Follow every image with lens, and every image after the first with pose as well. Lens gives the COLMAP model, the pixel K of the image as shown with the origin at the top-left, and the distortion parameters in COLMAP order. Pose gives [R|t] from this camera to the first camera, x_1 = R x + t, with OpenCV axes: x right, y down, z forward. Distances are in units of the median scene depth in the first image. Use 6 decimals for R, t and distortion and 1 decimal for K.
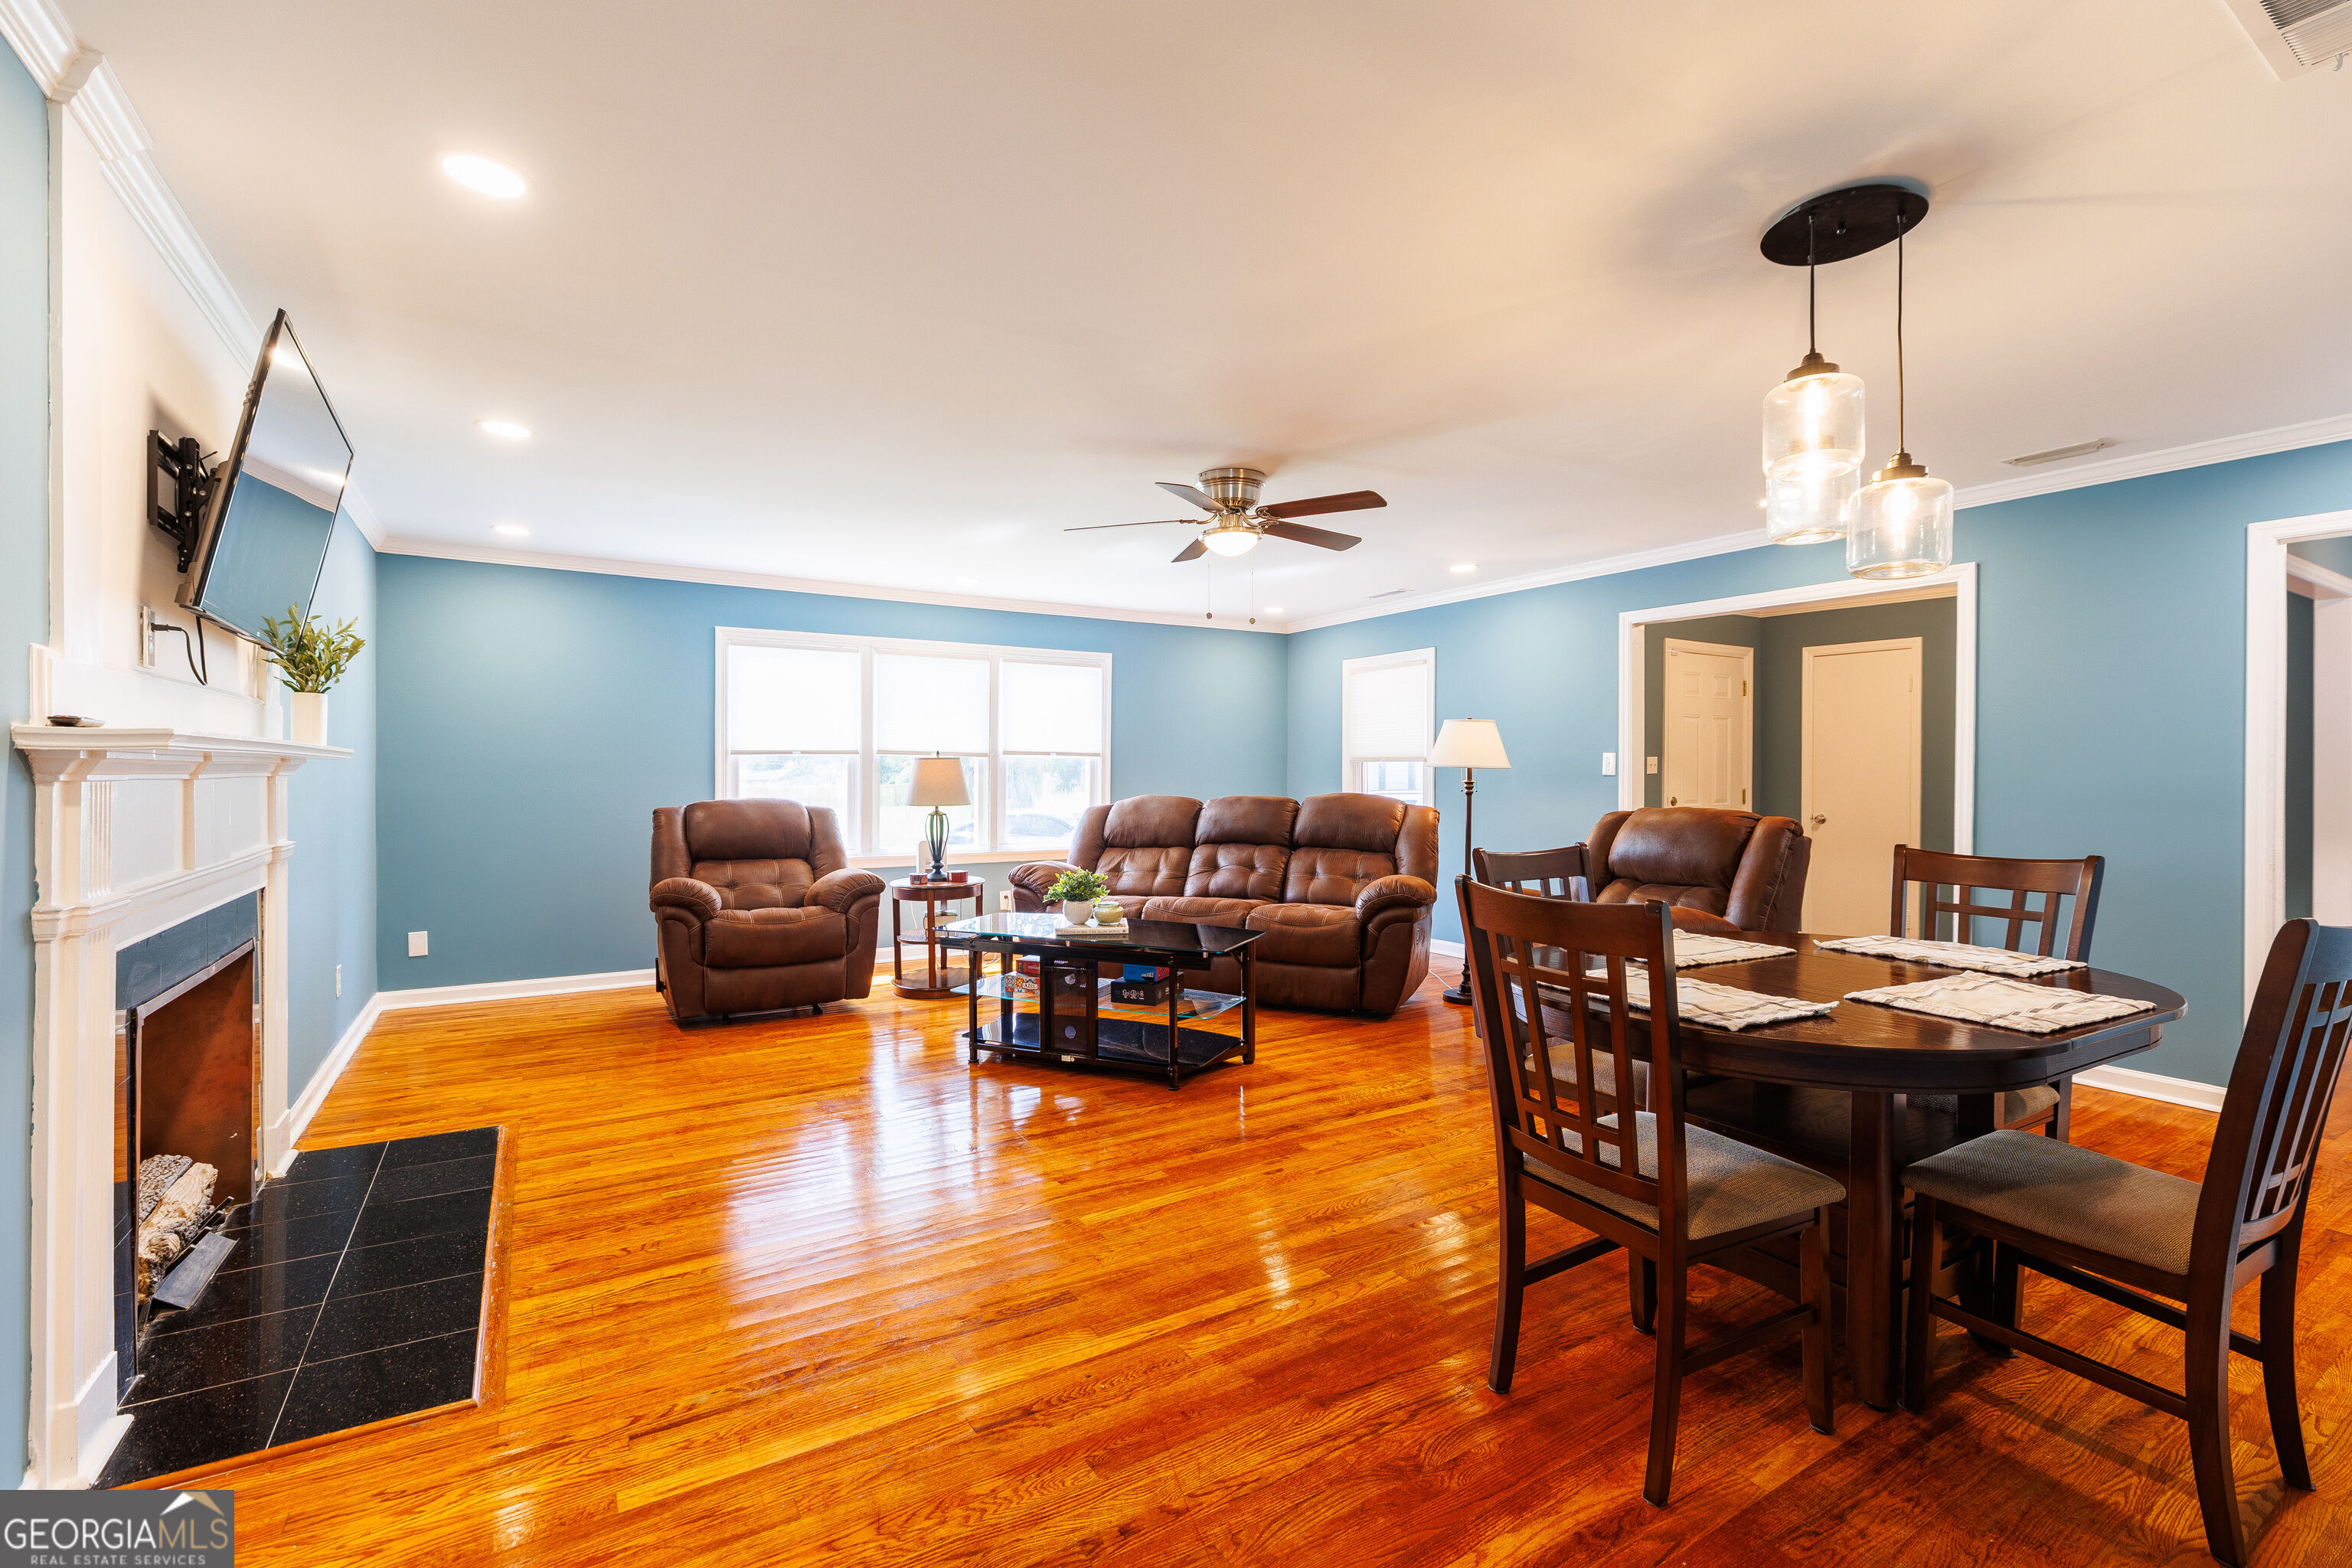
lens RADIAL K [[1040.1, 0, 1176.8], [0, 1040.1, 776.8], [0, 0, 1]] dist [0.003202, 0.000018]
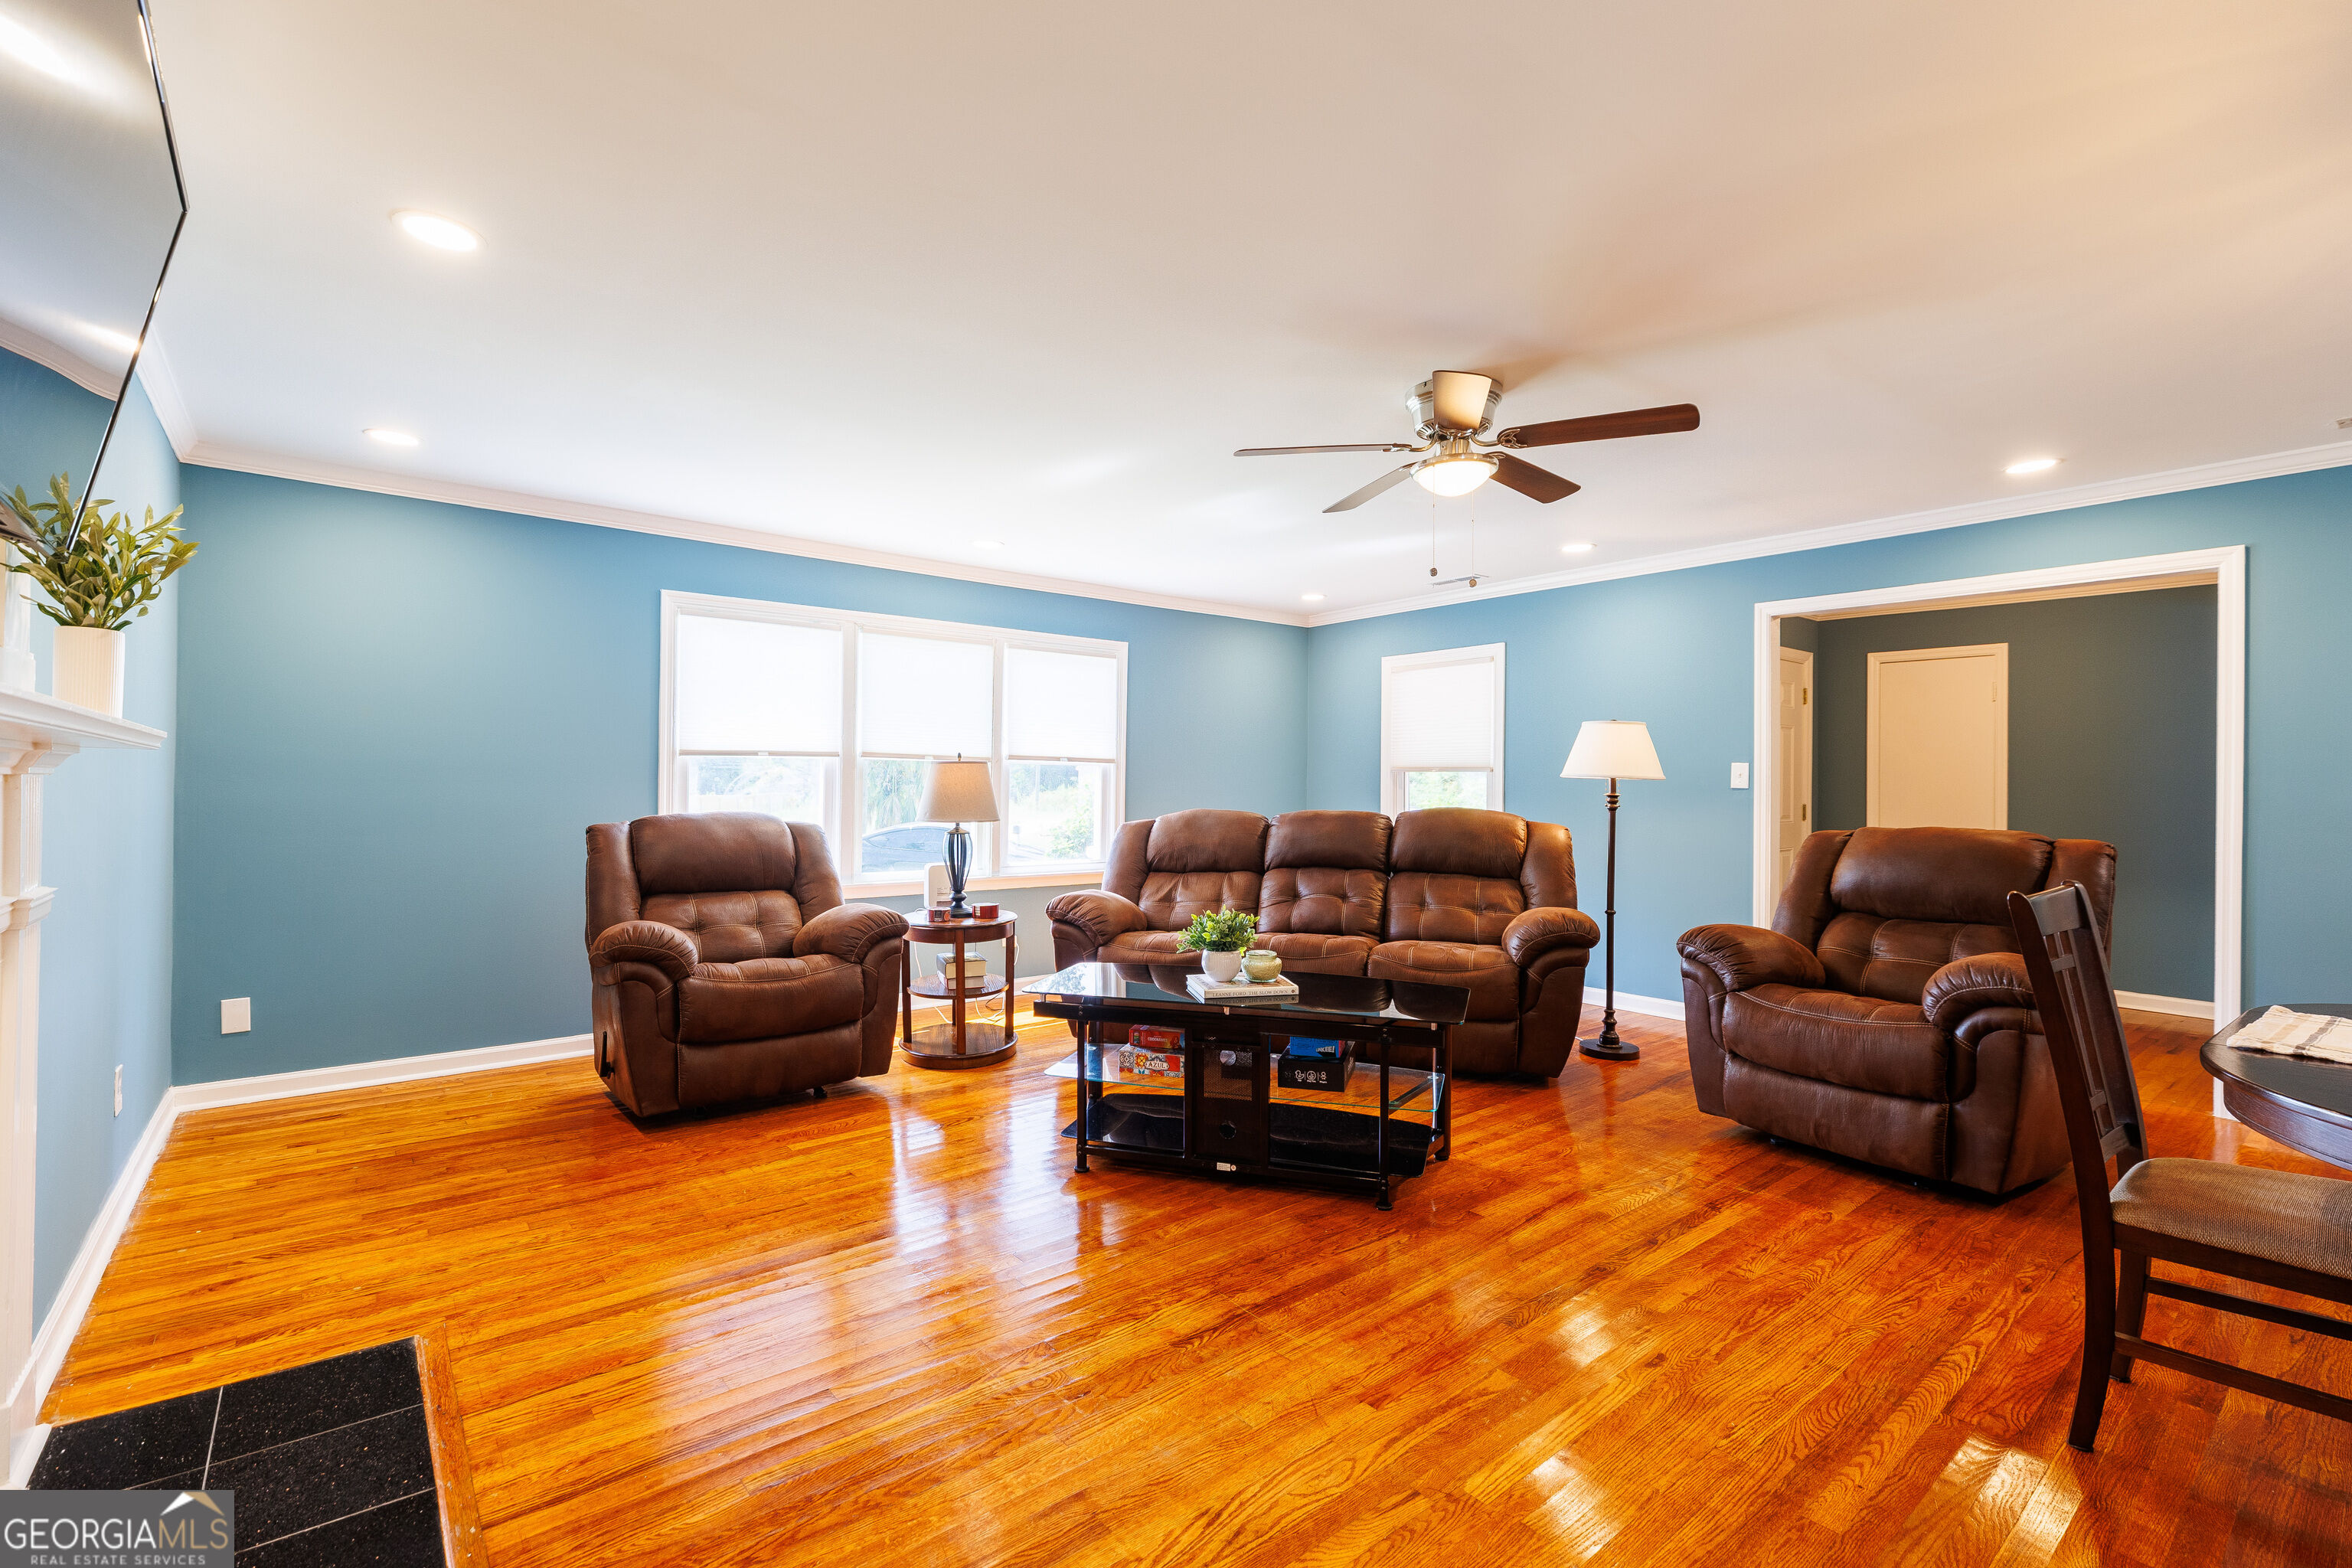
lens RADIAL K [[1040.1, 0, 1176.4], [0, 1040.1, 777.7], [0, 0, 1]] dist [0.003202, 0.000018]
pose [[0.991594, 0.007343, 0.129180, -0.214492], [-0.005911, 0.999917, -0.011463, 0.002747], [-0.129254, 0.010603, 0.991555, 0.242881]]
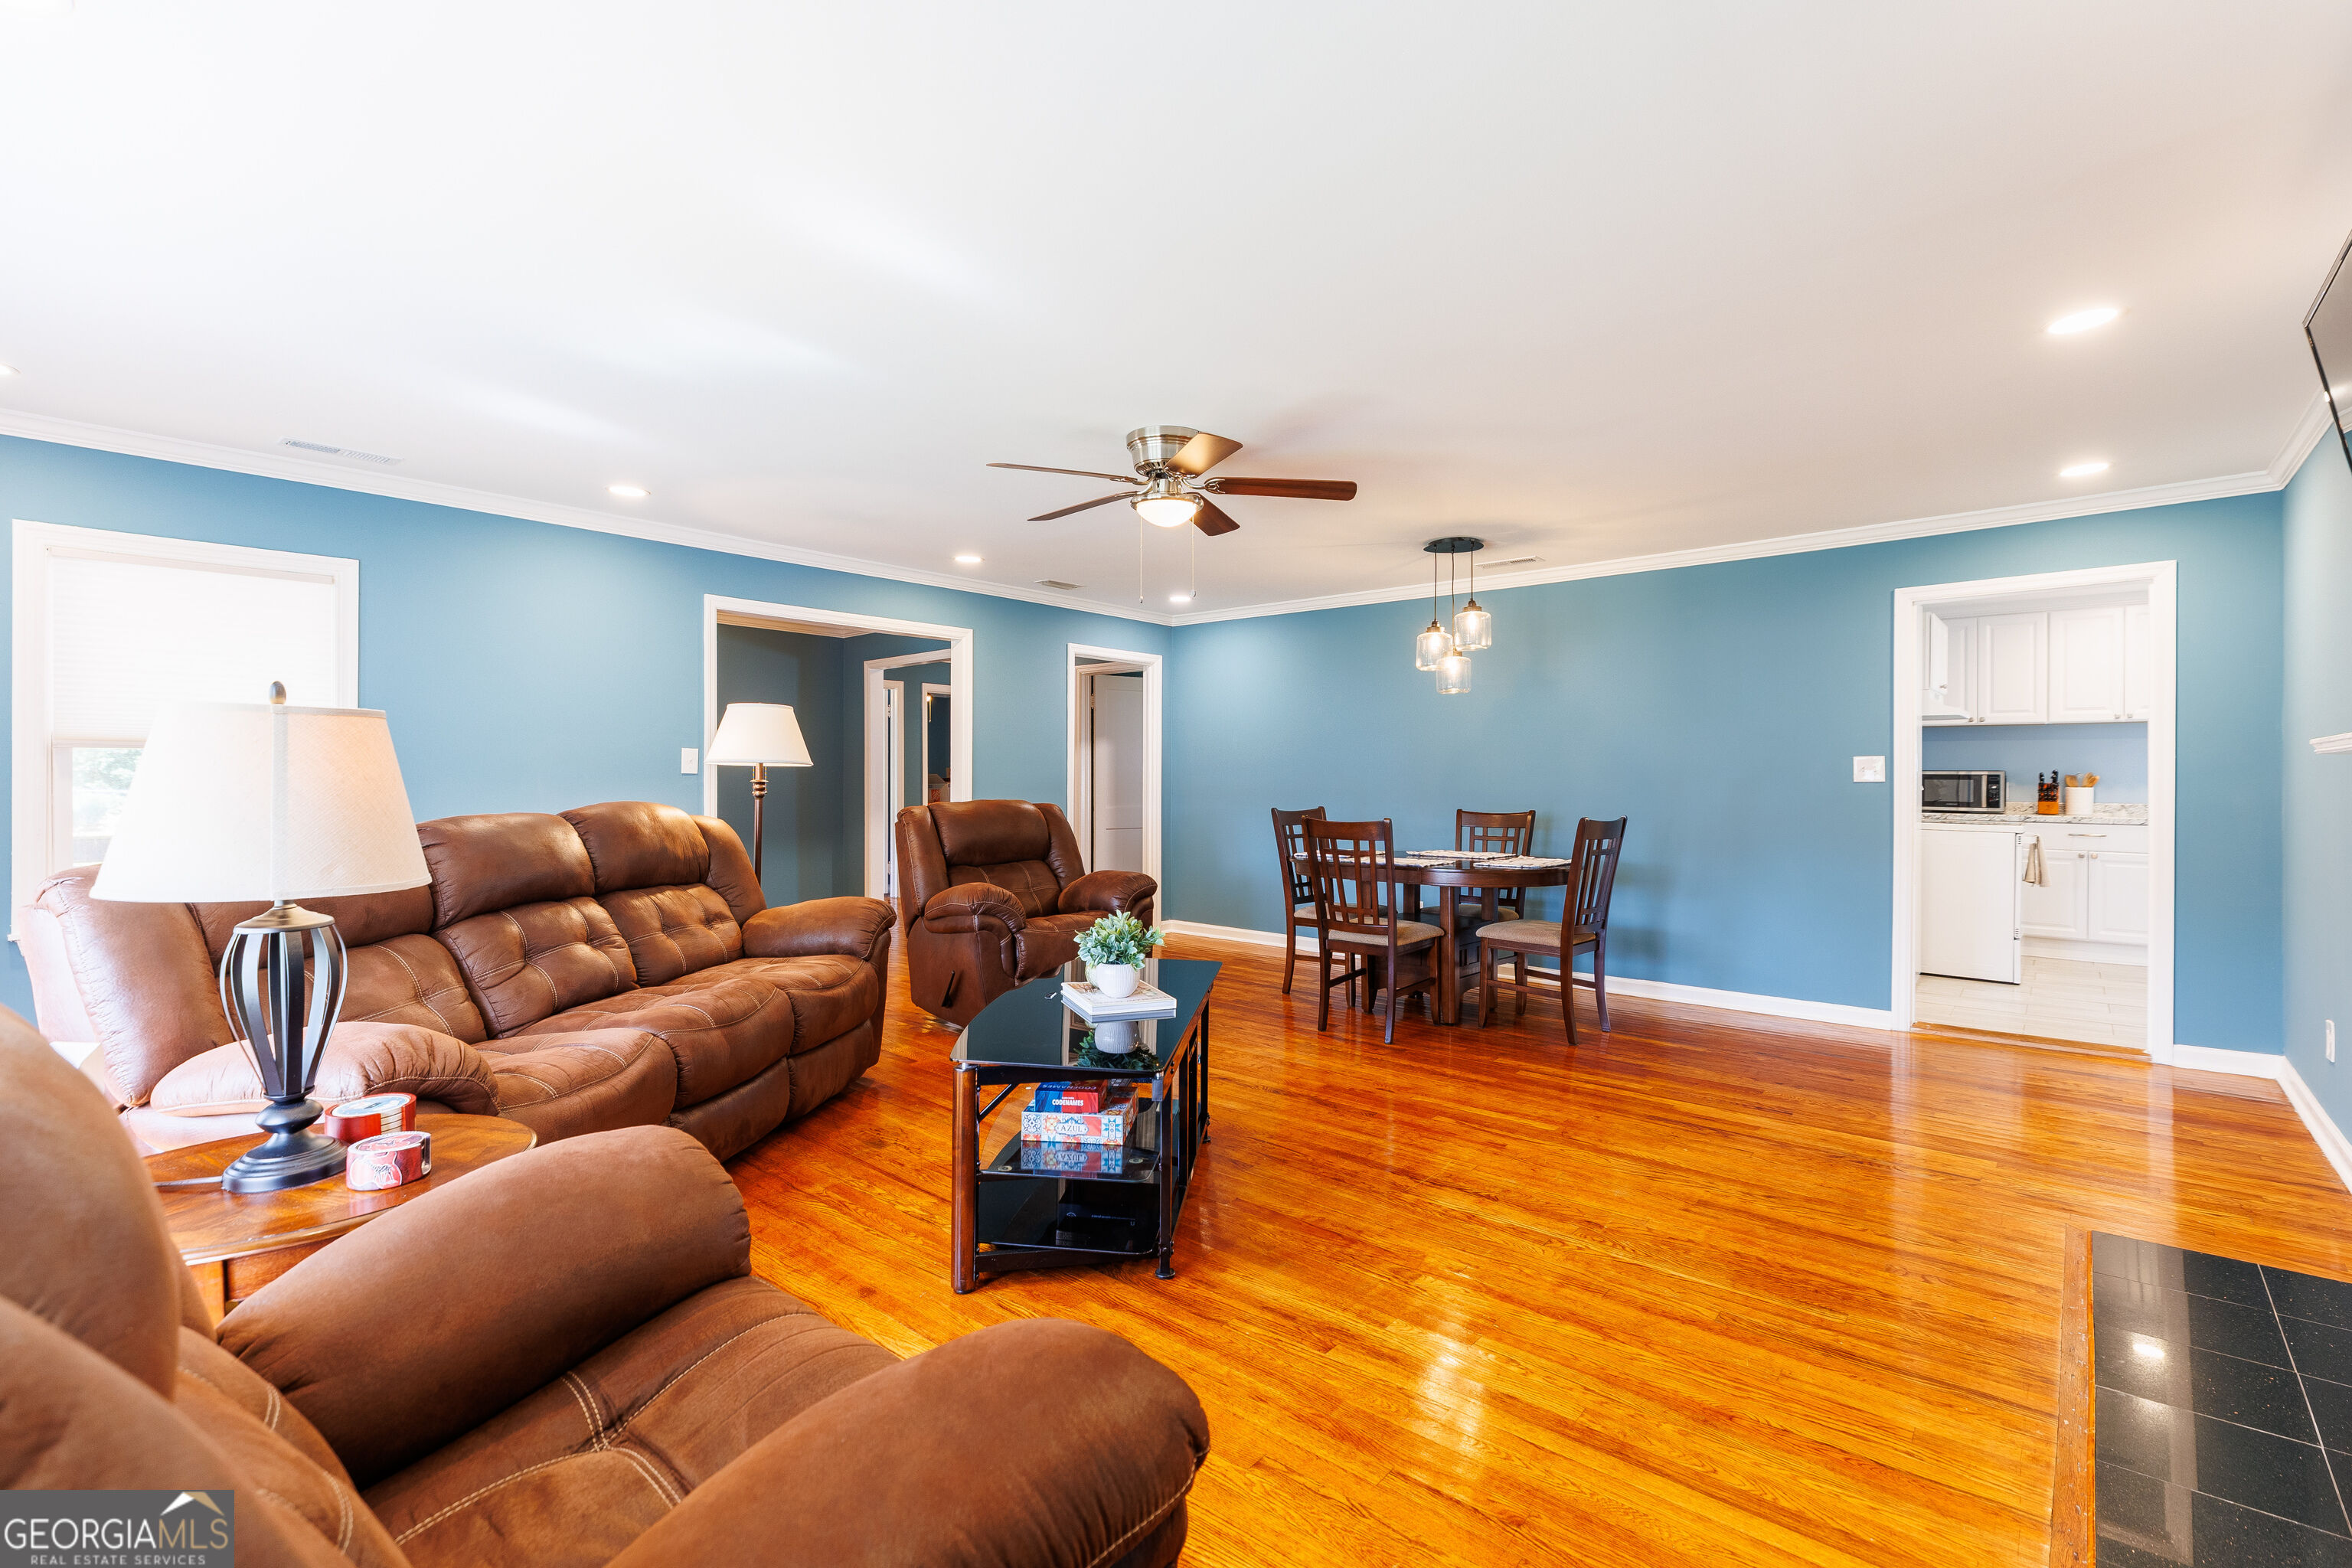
lens RADIAL K [[1040.1, 0, 1177.0], [0, 1040.1, 776.1], [0, 0, 1]] dist [0.003202, 0.000018]
pose [[-0.295113, -0.003983, 0.955454, -0.701507], [0.003551, 0.999980, 0.005265, -0.003029], [-0.955456, 0.004947, -0.295093, 1.099024]]
